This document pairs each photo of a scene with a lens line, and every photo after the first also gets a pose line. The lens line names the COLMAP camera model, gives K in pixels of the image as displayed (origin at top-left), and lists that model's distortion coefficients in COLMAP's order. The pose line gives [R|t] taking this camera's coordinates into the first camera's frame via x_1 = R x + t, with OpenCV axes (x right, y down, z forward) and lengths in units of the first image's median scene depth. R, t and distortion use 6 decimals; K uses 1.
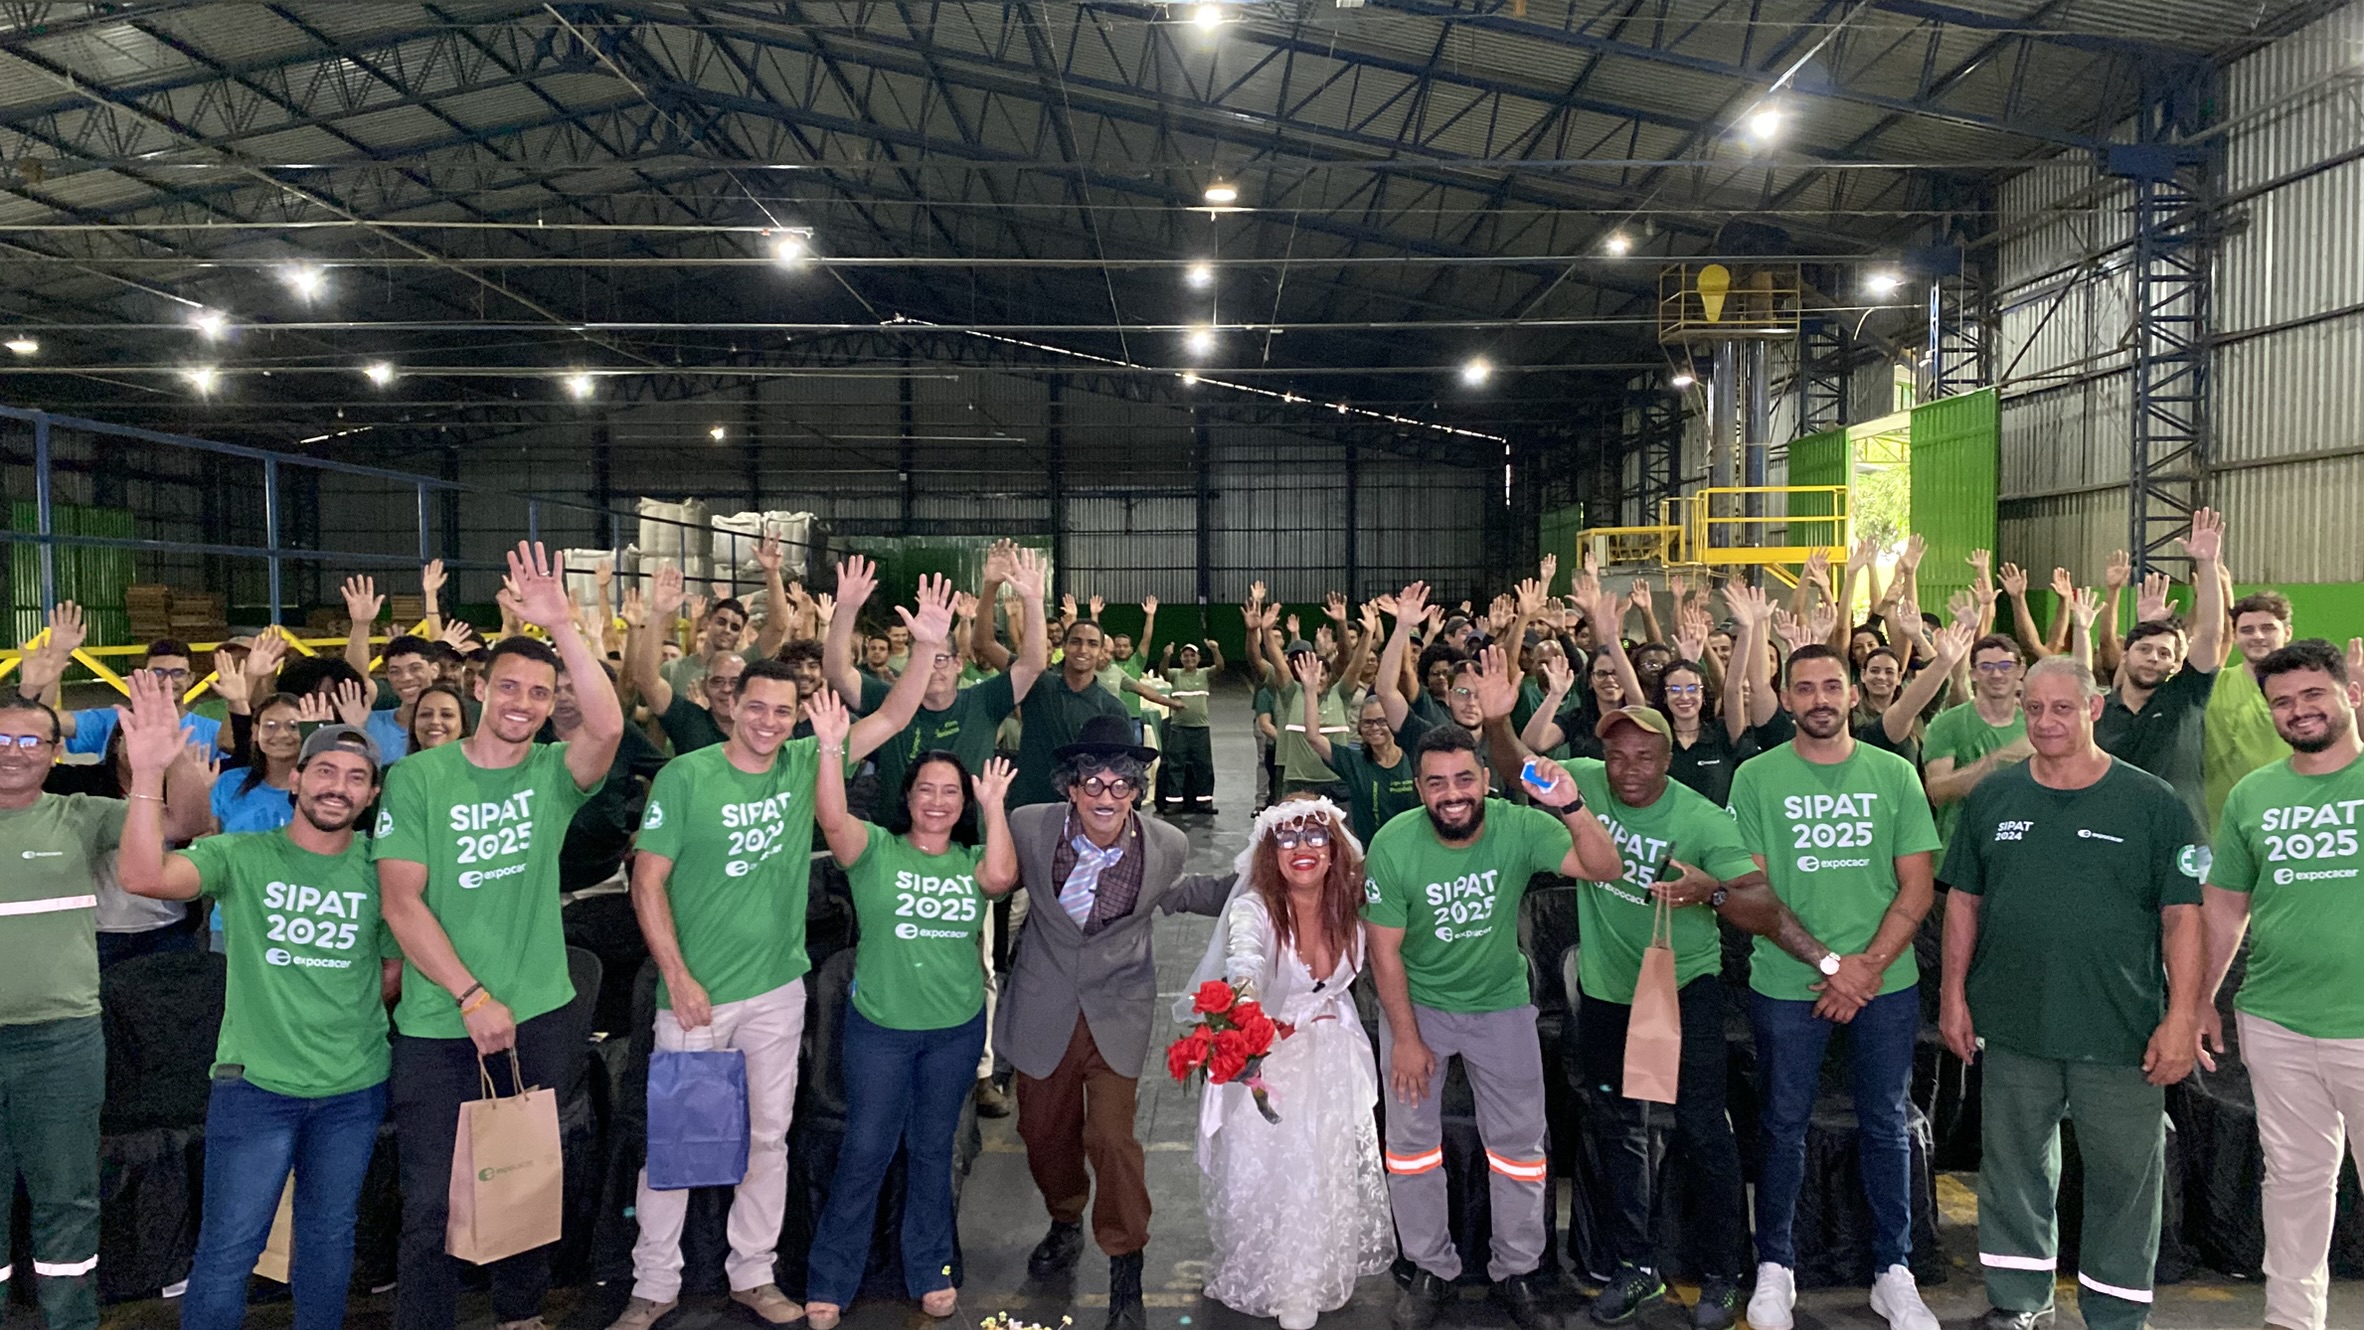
lens RADIAL K [[1855.2, 0, 1182.0], [0, 1855.2, 665.0], [0, 0, 1]] dist [-0.000291, -0.000118]
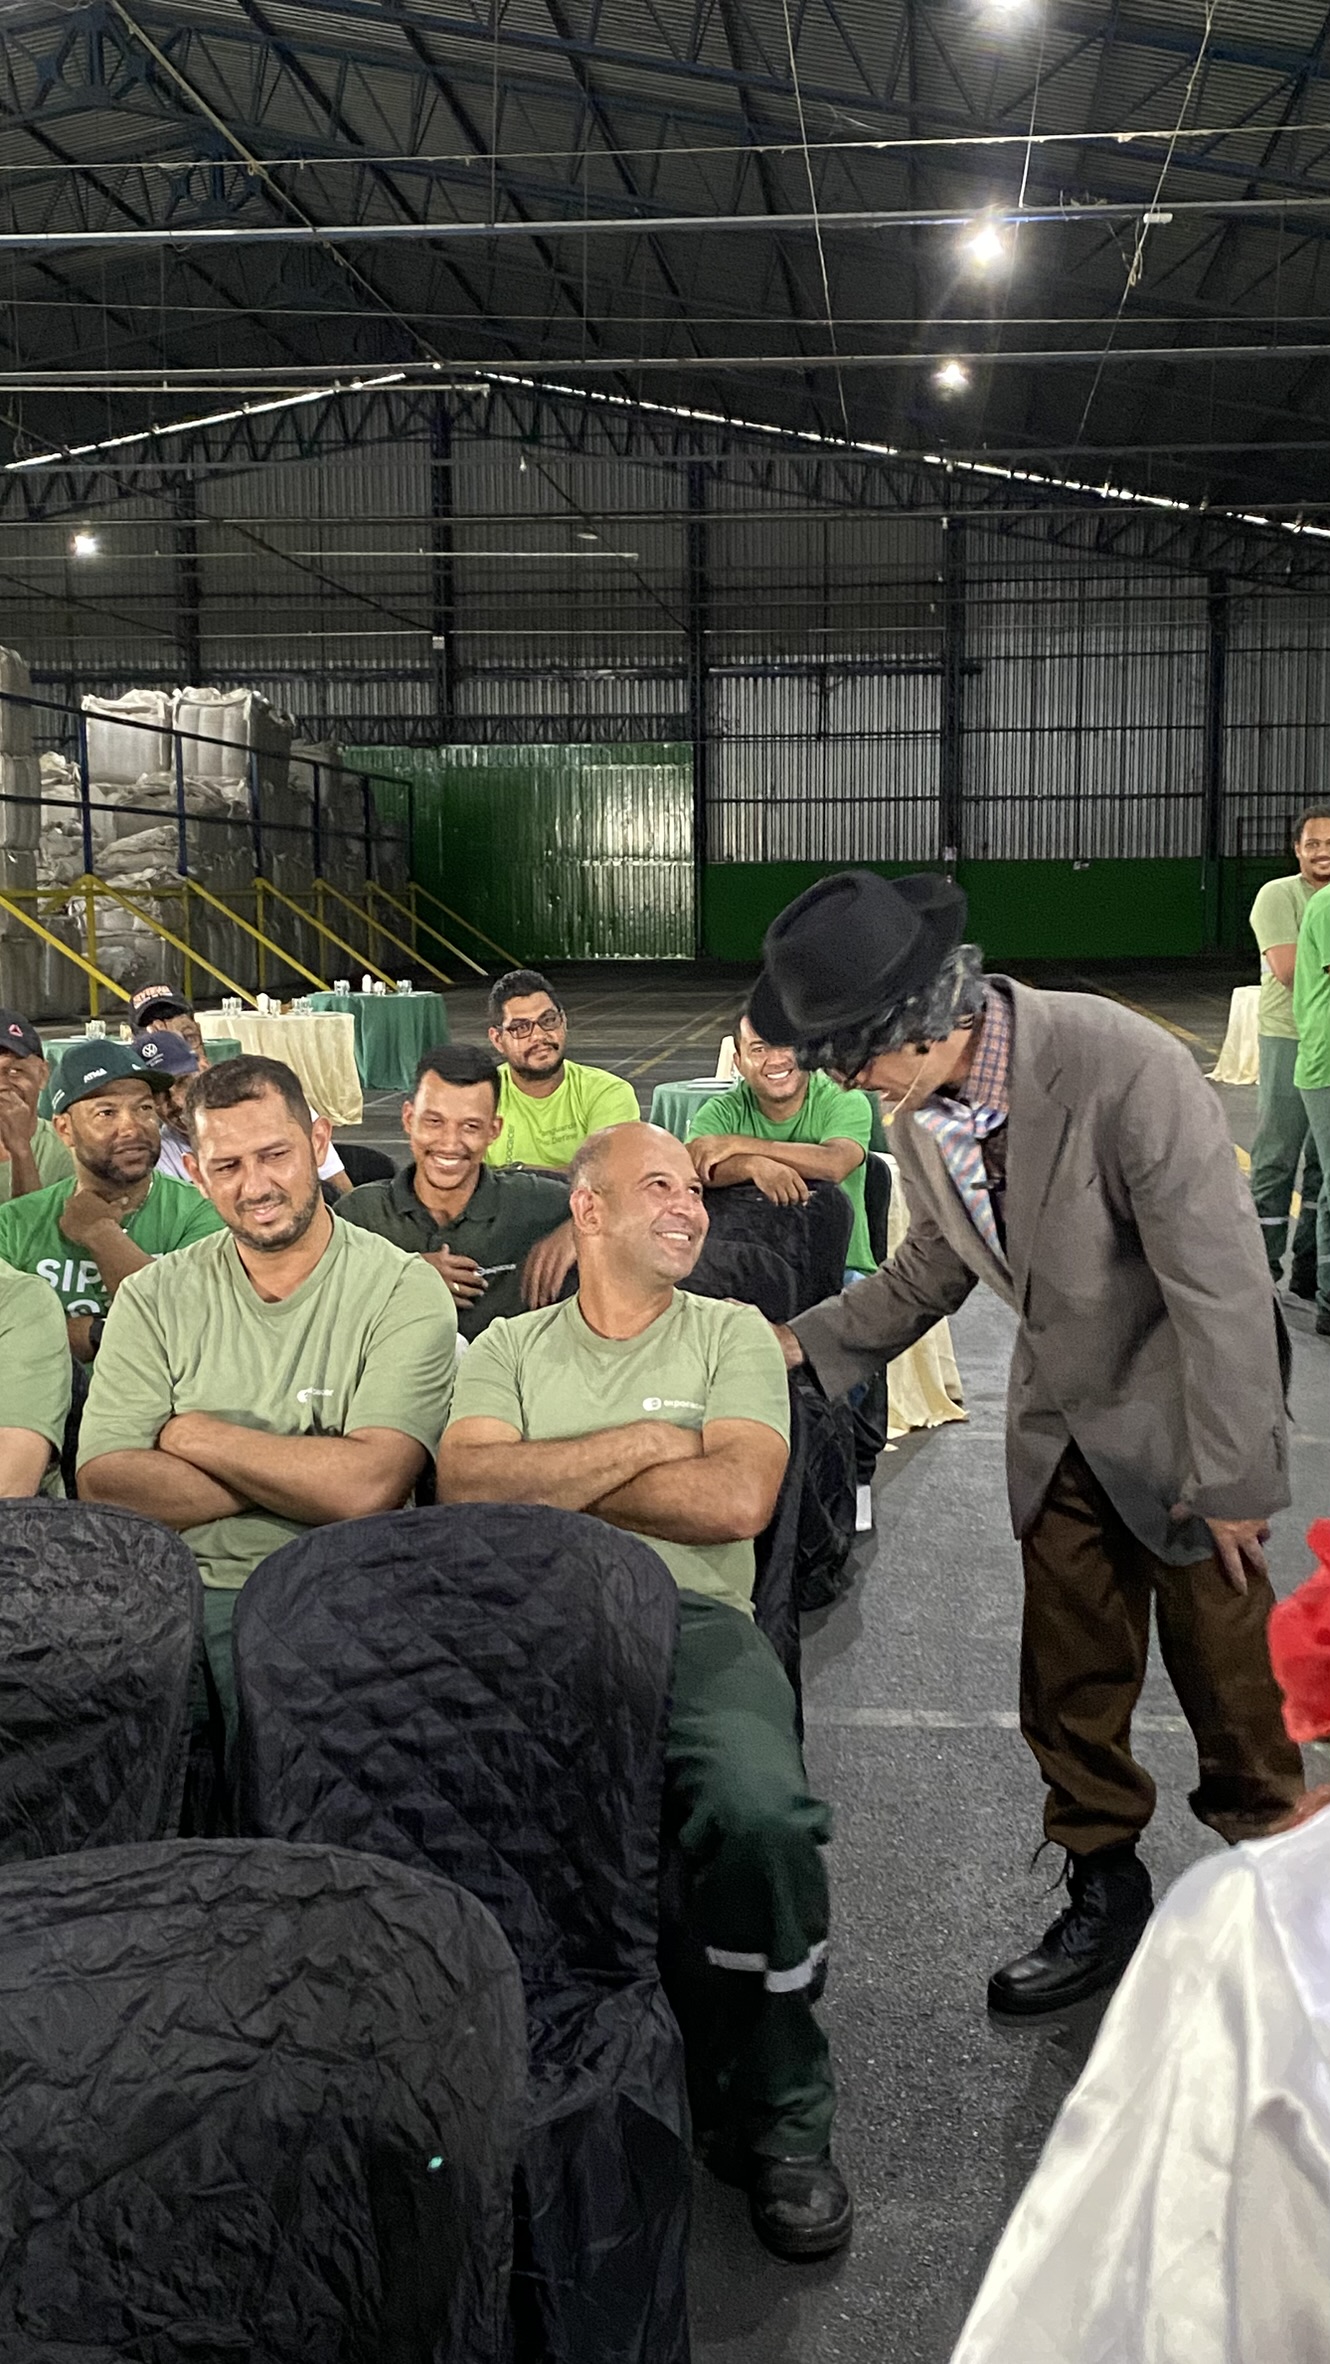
lens RADIAL K [[2536.9, 0, 665.0], [0, 2536.9, 1182.0], [0, 0, 1]] dist [0.007950, 0.625775]
pose [[0.994542, 0.010971, -0.103757, 0.006202], [-0.001613, 0.995954, 0.089847, -0.003851], [0.104323, -0.089189, 0.990536, 0.192883]]
